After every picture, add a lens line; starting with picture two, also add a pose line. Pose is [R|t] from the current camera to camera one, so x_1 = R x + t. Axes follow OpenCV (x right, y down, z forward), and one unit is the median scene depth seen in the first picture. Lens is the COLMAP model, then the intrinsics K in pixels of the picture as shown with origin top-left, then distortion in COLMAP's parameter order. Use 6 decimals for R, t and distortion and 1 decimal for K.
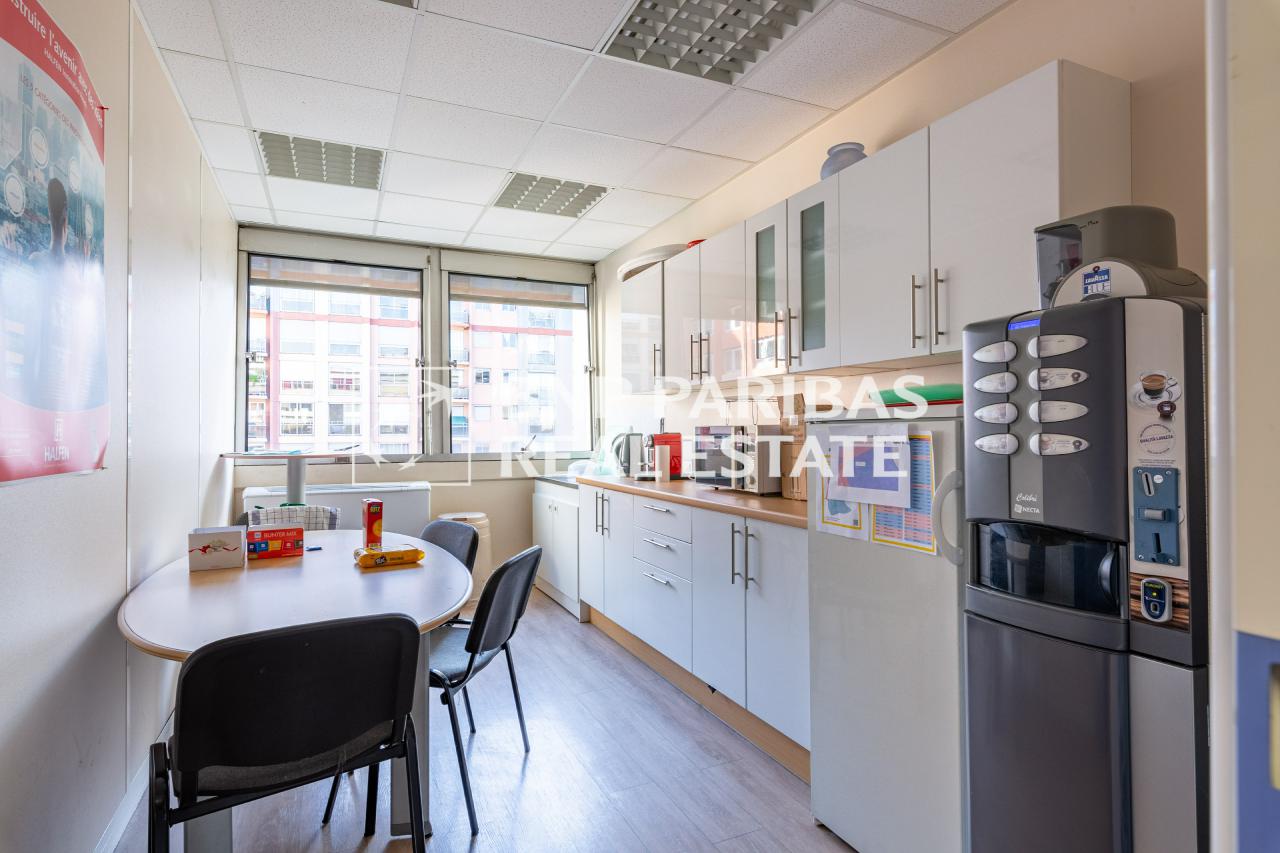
lens RADIAL K [[664.4, 0, 638.6], [0, 664.4, 427.2], [0, 0, 1]] dist [-0.004115, -0.000215]
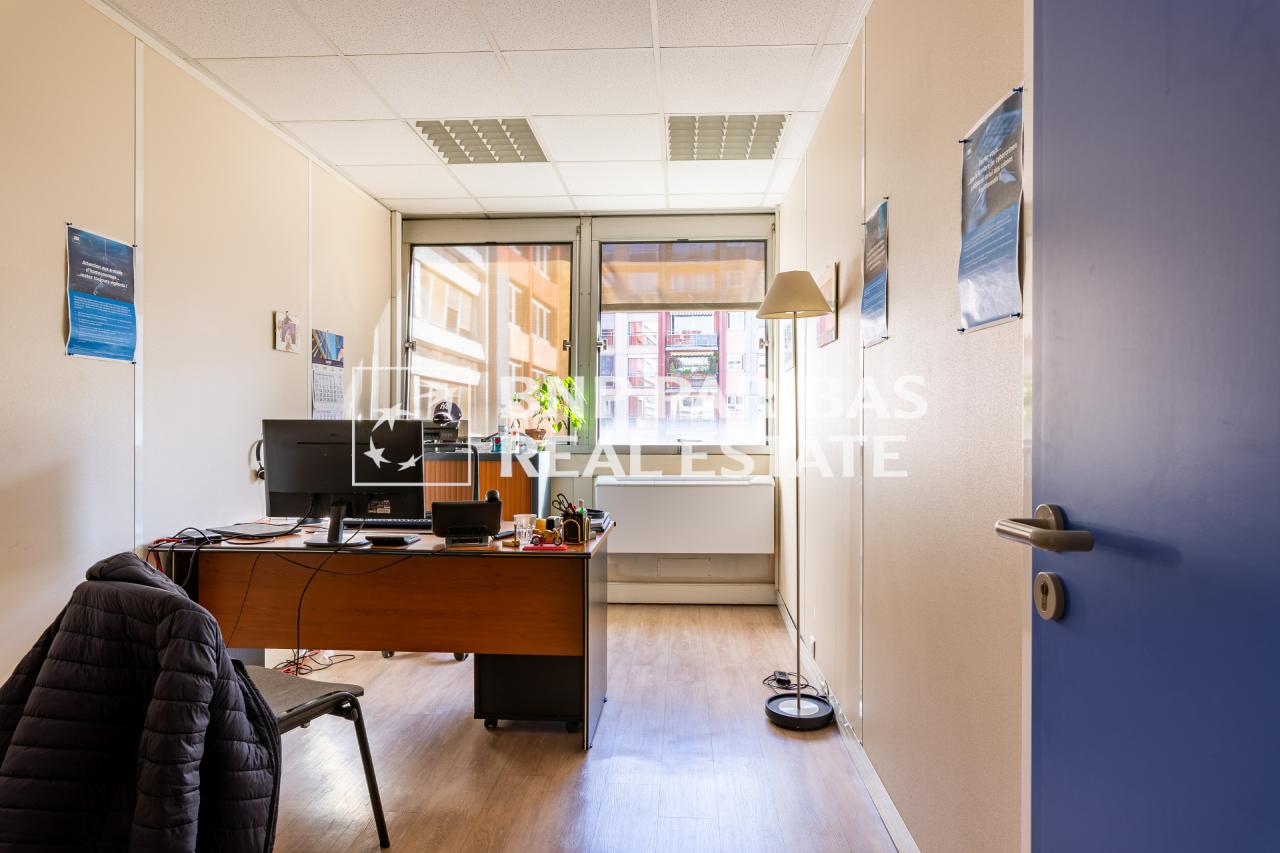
lens RADIAL K [[764.8, 0, 640.6], [0, 764.8, 428.5], [0, 0, 1]] dist [-0.004987, -0.000168]
pose [[0.887540, 0.009135, -0.460640, 0.221289], [-0.001433, 0.999853, 0.017068, -0.000800], [0.460729, -0.014489, 0.887423, 0.101901]]
